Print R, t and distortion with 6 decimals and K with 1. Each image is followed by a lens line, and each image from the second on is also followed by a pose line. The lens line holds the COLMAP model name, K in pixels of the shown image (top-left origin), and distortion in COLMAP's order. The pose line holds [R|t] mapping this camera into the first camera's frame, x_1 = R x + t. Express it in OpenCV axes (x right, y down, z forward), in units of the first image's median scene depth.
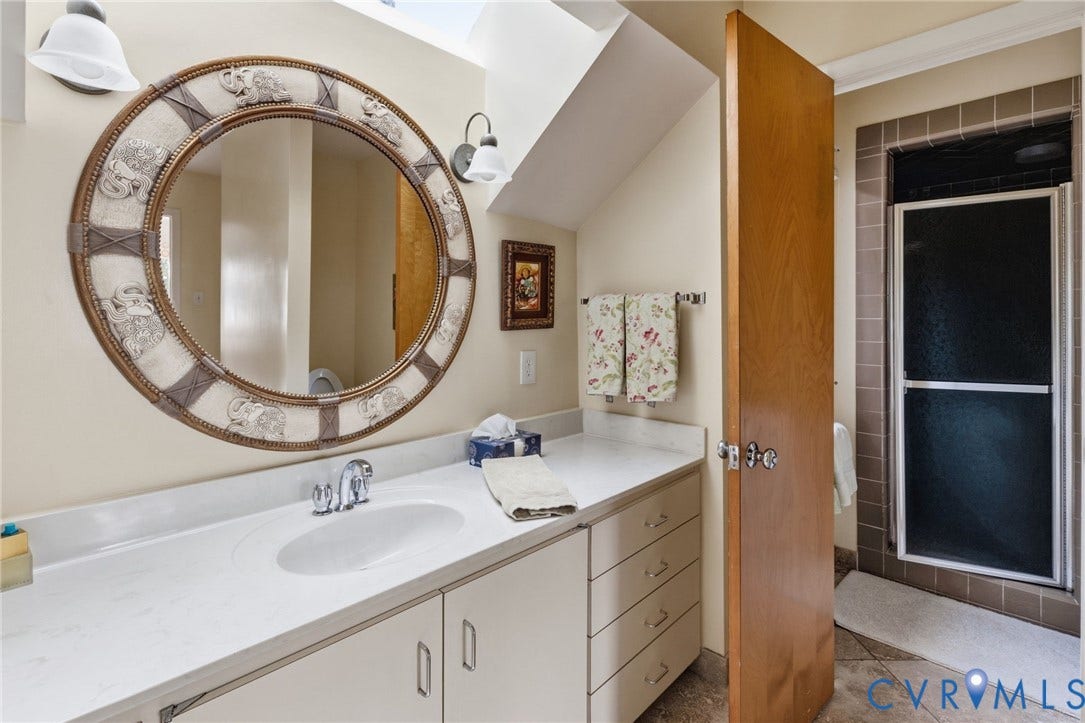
lens RADIAL K [[507.4, 0, 538.6], [0, 507.4, 329.2], [0, 0, 1]] dist [0.000706, 0.000648]
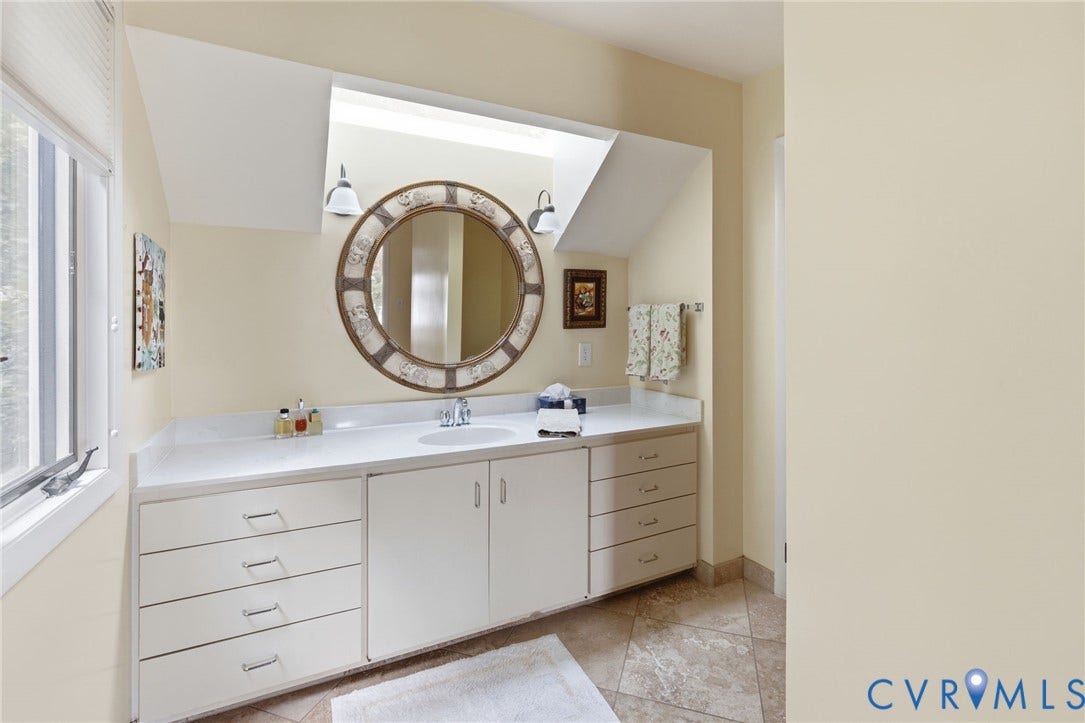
lens RADIAL K [[478.1, 0, 538.9], [0, 478.1, 330.2], [0, 0, 1]] dist [-0.000347, -0.000866]
pose [[0.949342, 0.013371, -0.313961, 0.341167], [-0.012327, 0.999910, 0.005310, 0.000168], [0.314004, -0.001171, 0.949421, -0.419445]]
